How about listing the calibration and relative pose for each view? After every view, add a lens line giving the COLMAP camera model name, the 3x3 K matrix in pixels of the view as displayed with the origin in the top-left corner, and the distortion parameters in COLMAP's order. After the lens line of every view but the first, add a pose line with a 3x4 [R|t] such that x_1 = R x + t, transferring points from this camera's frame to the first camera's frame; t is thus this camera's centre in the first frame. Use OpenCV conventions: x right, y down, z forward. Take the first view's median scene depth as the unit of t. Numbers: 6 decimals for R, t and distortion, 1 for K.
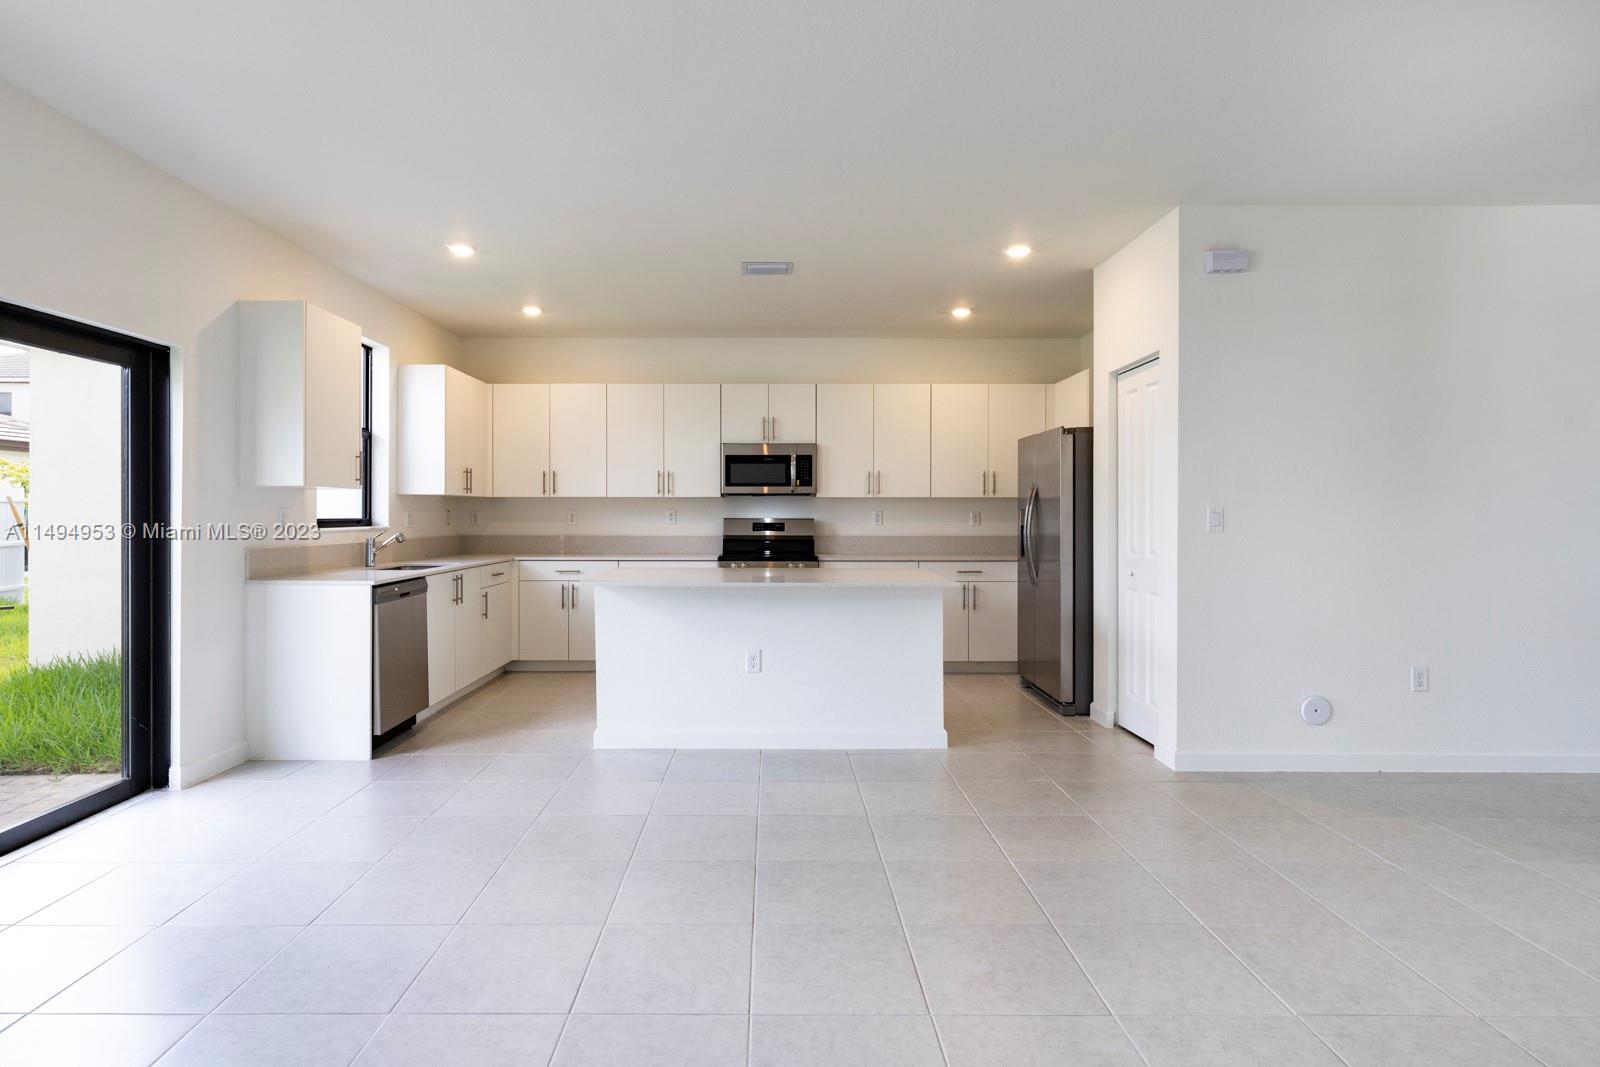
lens RADIAL K [[811.5, 0, 759.4], [0, 811.5, 518.7], [0, 0, 1]] dist [-0.002575, -0.000361]
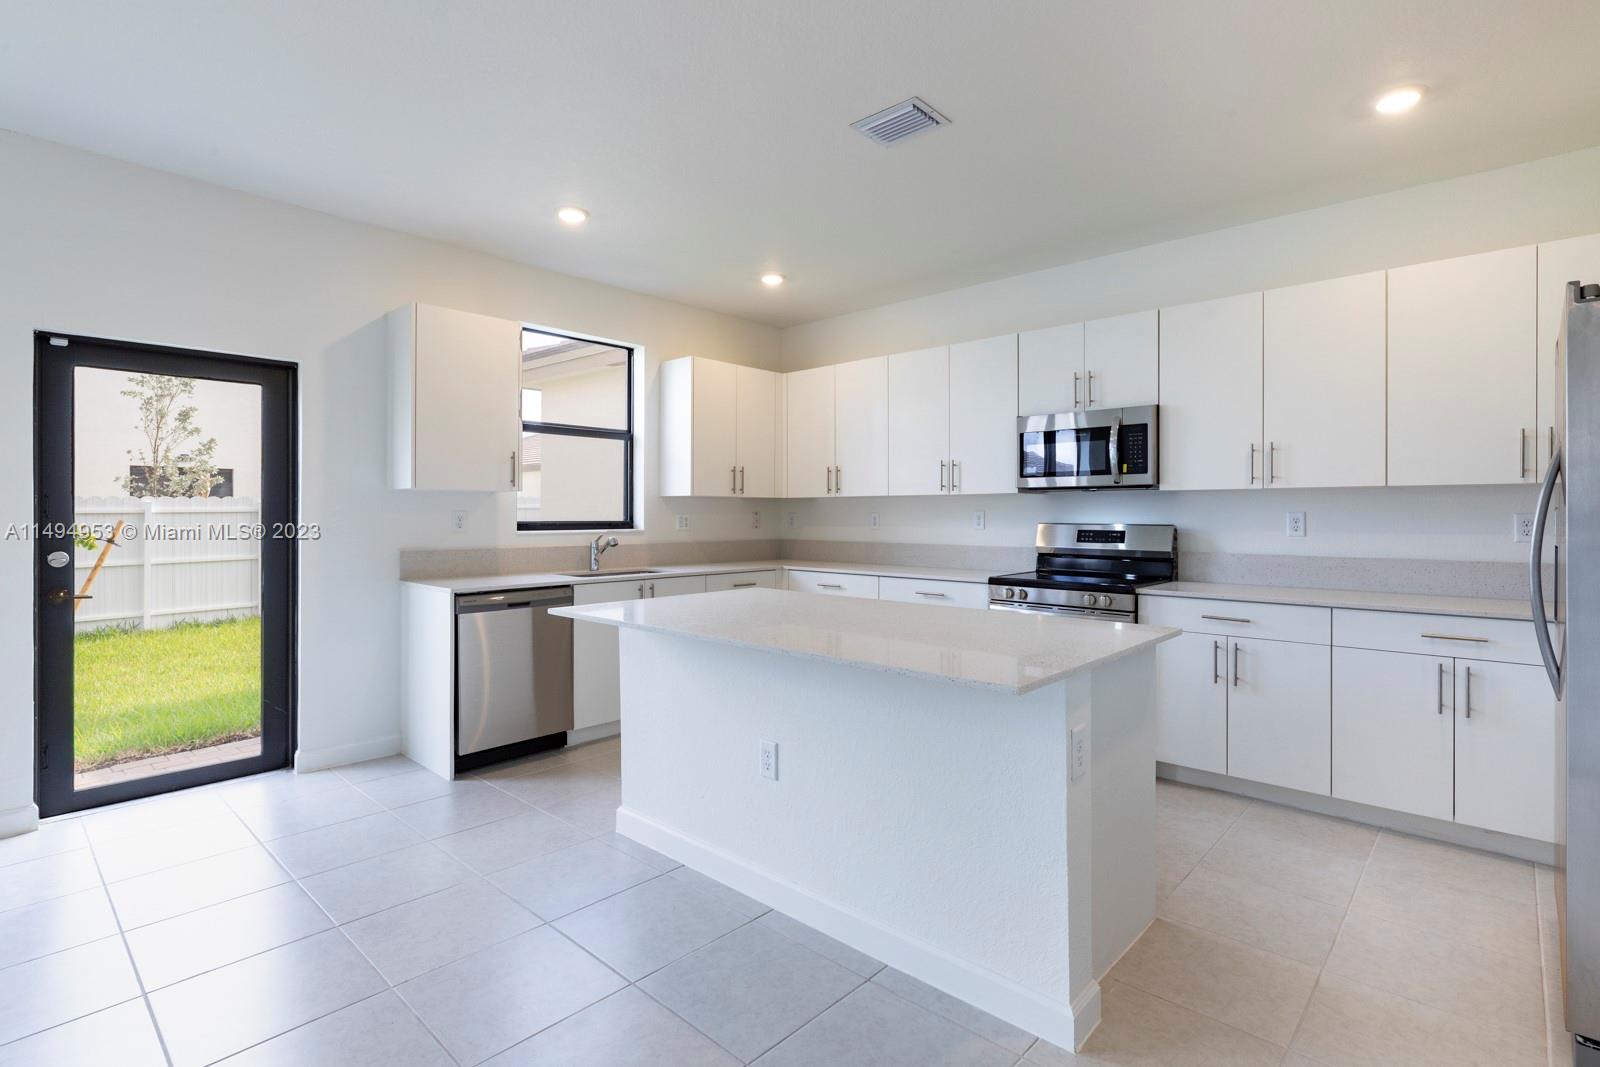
lens RADIAL K [[762.6, 0, 799.8], [0, 762.6, 520.2], [0, 0, 1]] dist [-0.004447, -0.000229]
pose [[0.752717, 0.005504, -0.658321, 0.255807], [-0.002697, 0.999982, 0.005277, -0.006271], [0.658339, -0.002197, 0.752718, 0.390080]]
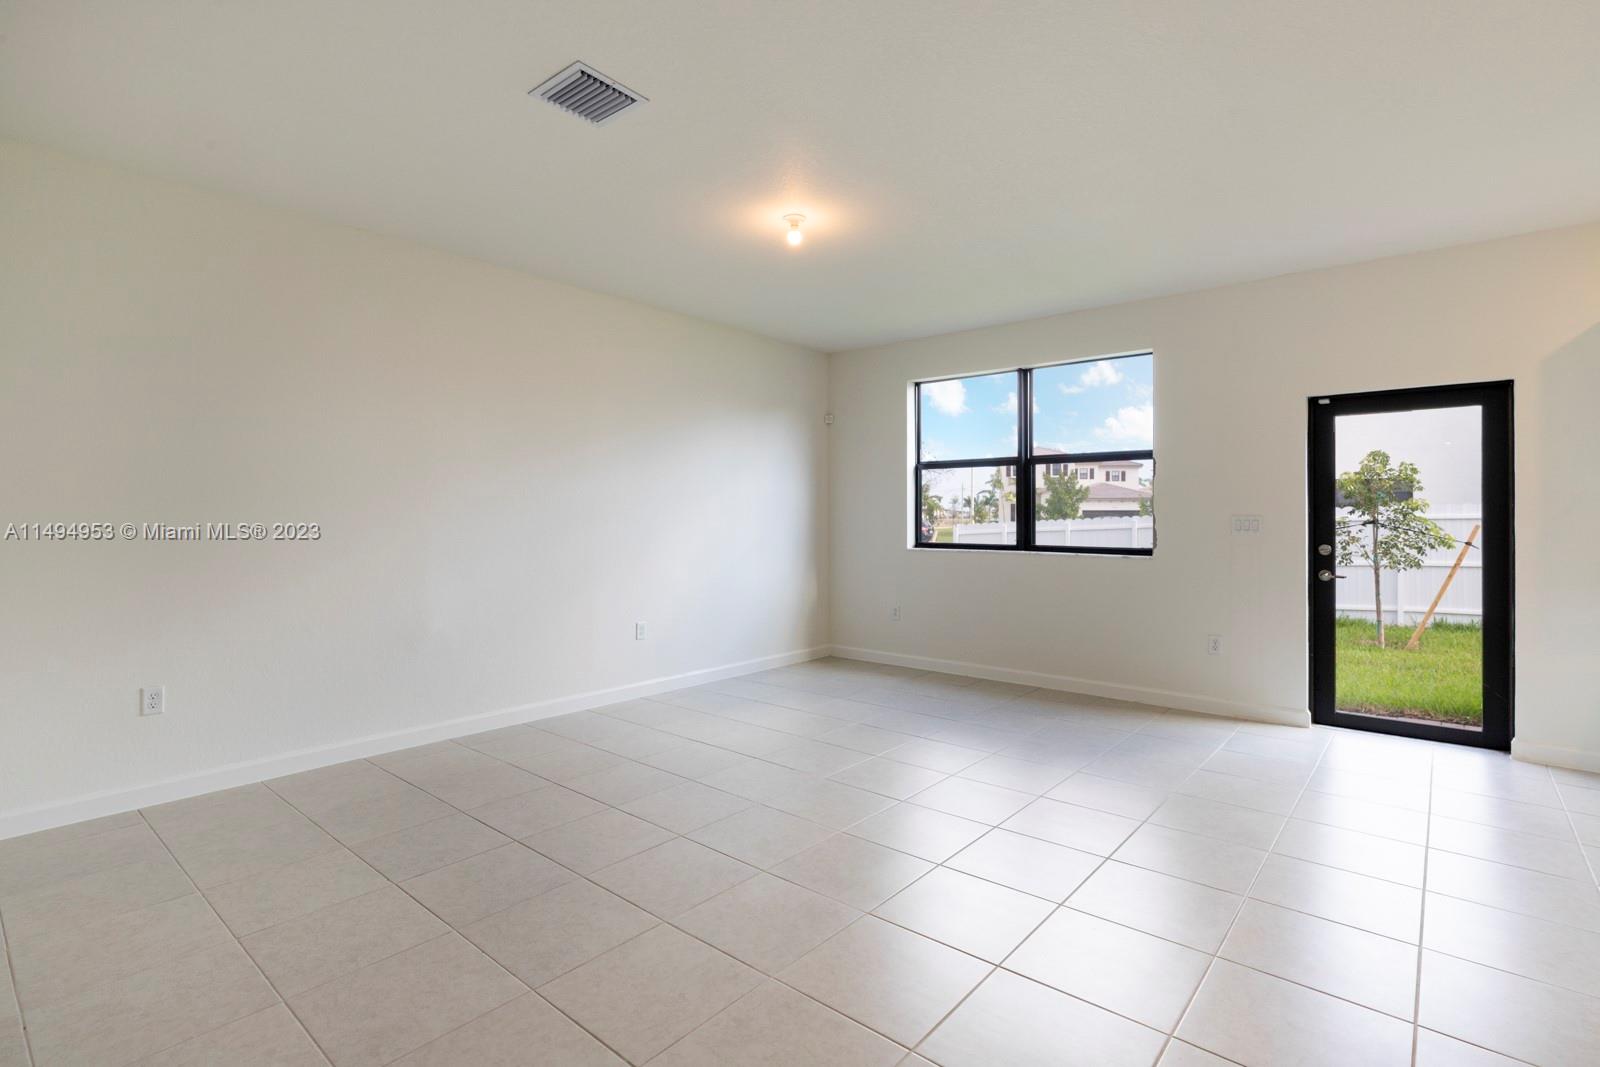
lens RADIAL K [[762.6, 0, 803.9], [0, 762.6, 510.4], [0, 0, 1]] dist [-0.004447, -0.000229]
pose [[-0.627307, -0.009737, -0.778711, 0.421789], [-0.005427, 0.999952, -0.008131, -0.005581], [0.778753, -0.000874, -0.627330, 0.498059]]
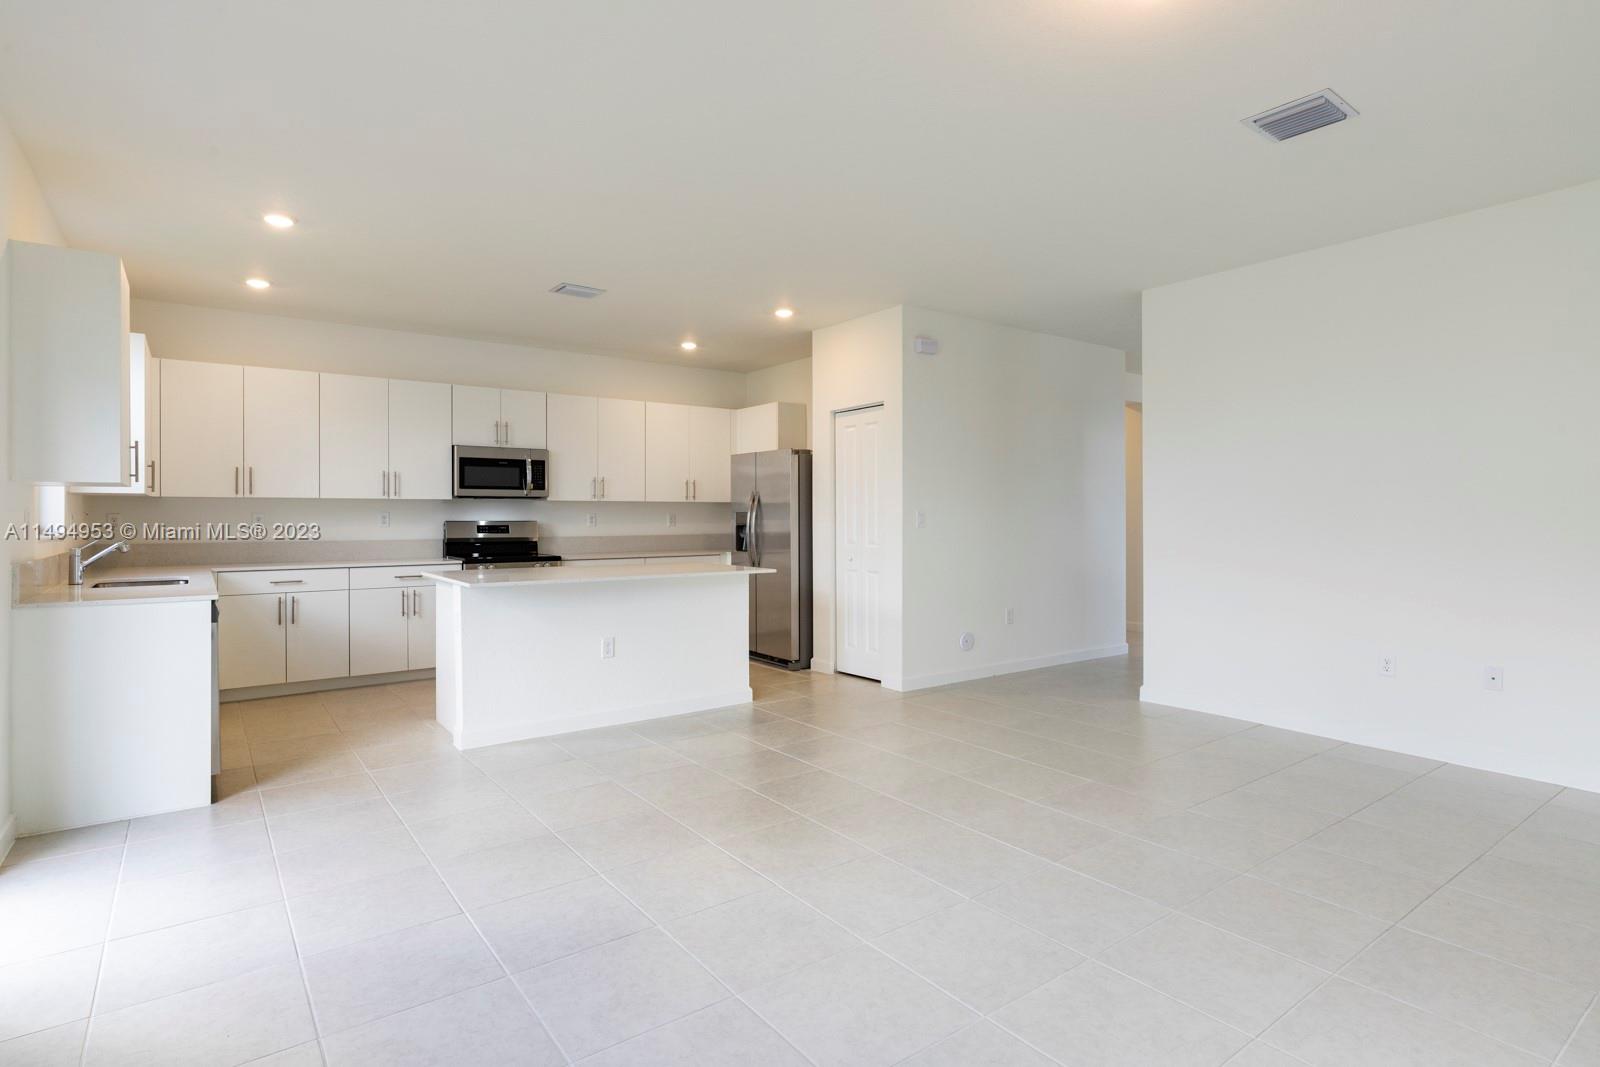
lens RADIAL K [[811.5, 0, 760.3], [0, 811.5, 515.8], [0, 0, 1]] dist [-0.002575, -0.000361]
pose [[0.806585, -0.001537, 0.591117, -0.341063], [0.005862, 0.999968, -0.005399, 0.000834], [-0.591090, 0.007819, 0.806568, -0.016210]]
